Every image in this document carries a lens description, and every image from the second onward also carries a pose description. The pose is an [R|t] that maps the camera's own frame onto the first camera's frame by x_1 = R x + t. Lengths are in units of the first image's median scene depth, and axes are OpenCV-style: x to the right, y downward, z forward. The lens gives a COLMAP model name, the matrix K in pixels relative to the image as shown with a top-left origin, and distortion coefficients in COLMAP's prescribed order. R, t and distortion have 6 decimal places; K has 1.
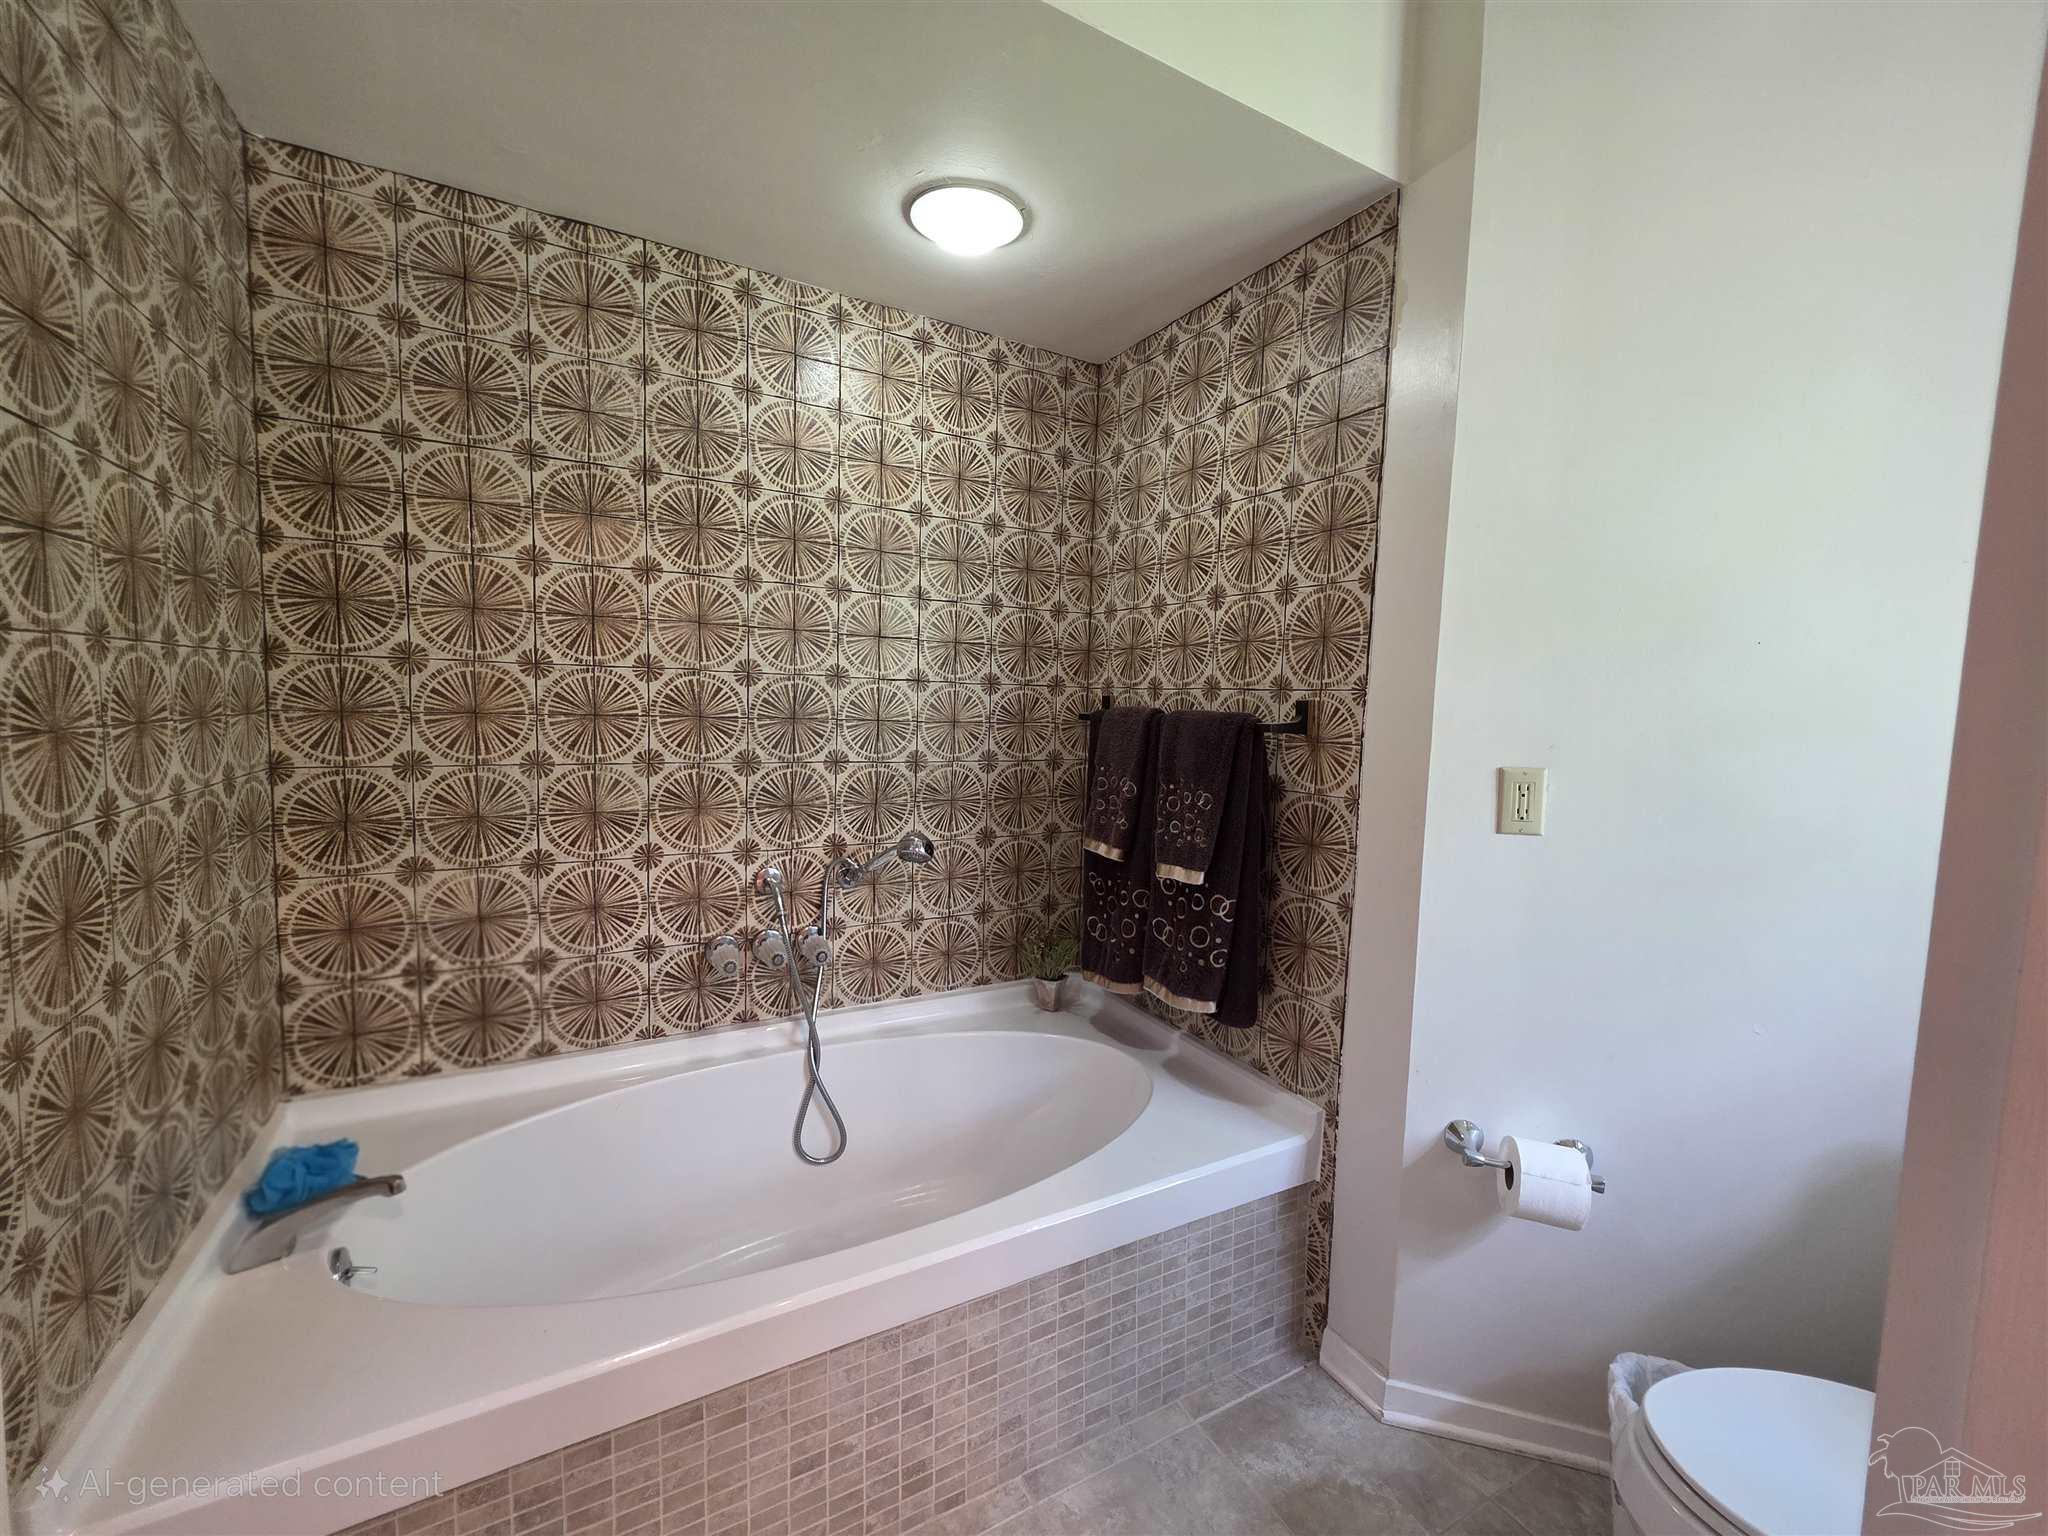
lens RADIAL K [[825.4, 0, 1025.2], [0, 825.4, 766.4], [0, 0, 1]] dist [-0.001806, 0.000173]
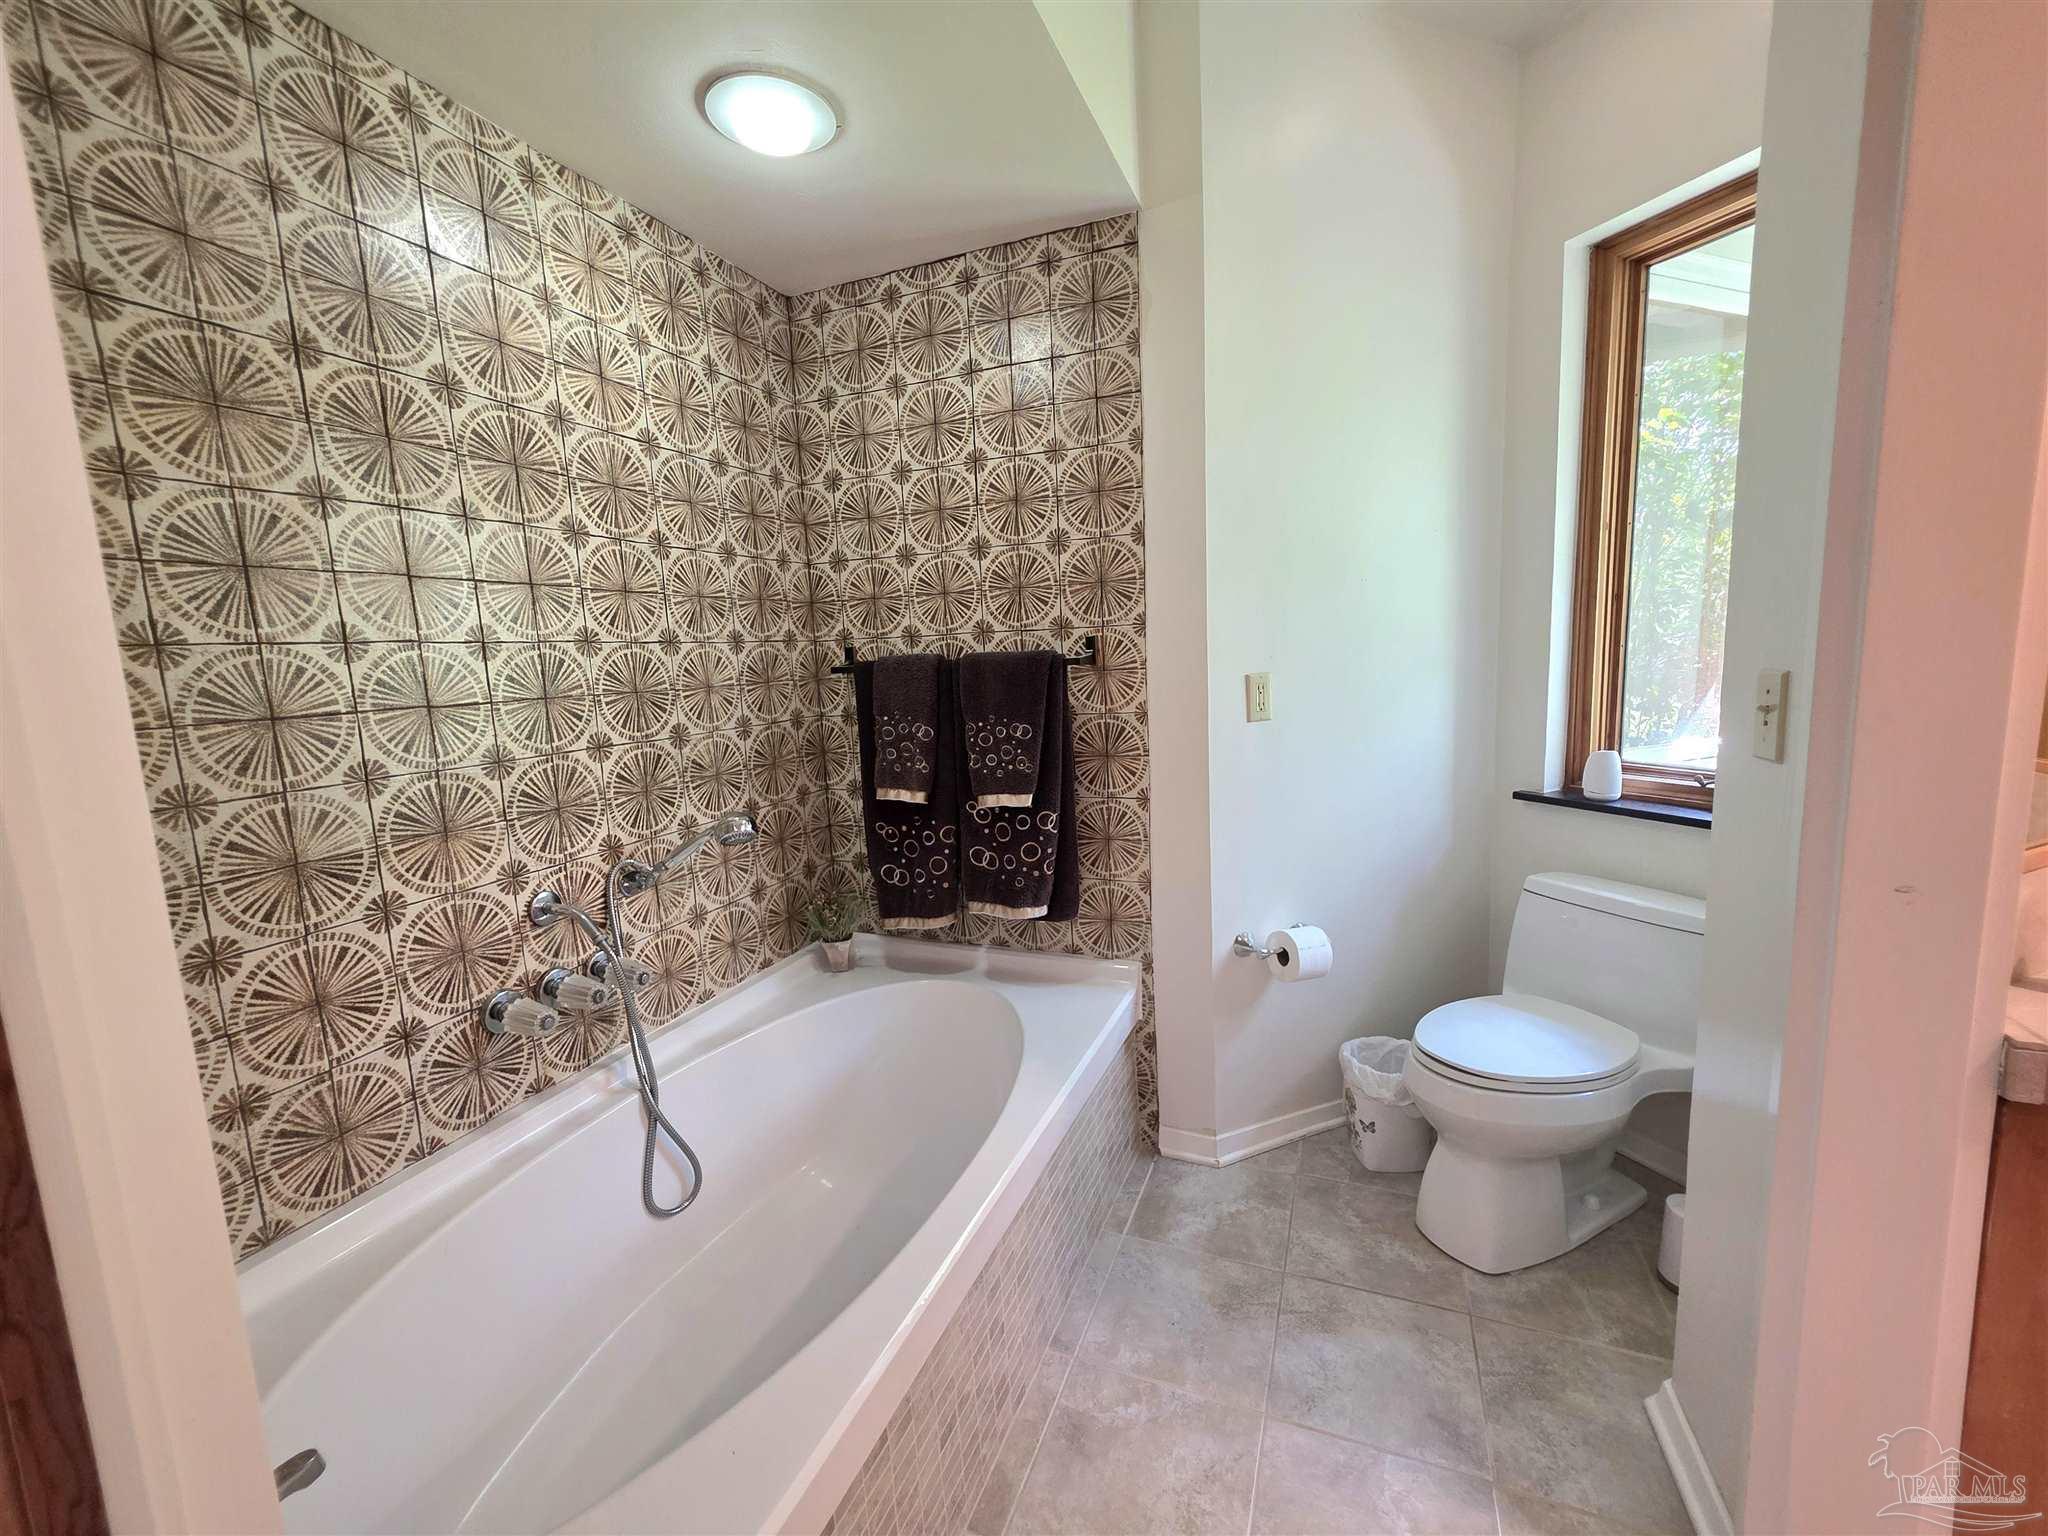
lens RADIAL K [[825.4, 0, 1026.1], [0, 825.4, 766.2], [0, 0, 1]] dist [-0.001806, 0.000173]
pose [[0.778442, -0.150417, 0.609428, -0.450713], [0.117395, 0.988621, 0.094055, -0.015804], [-0.616641, -0.001673, 0.787243, 0.110947]]
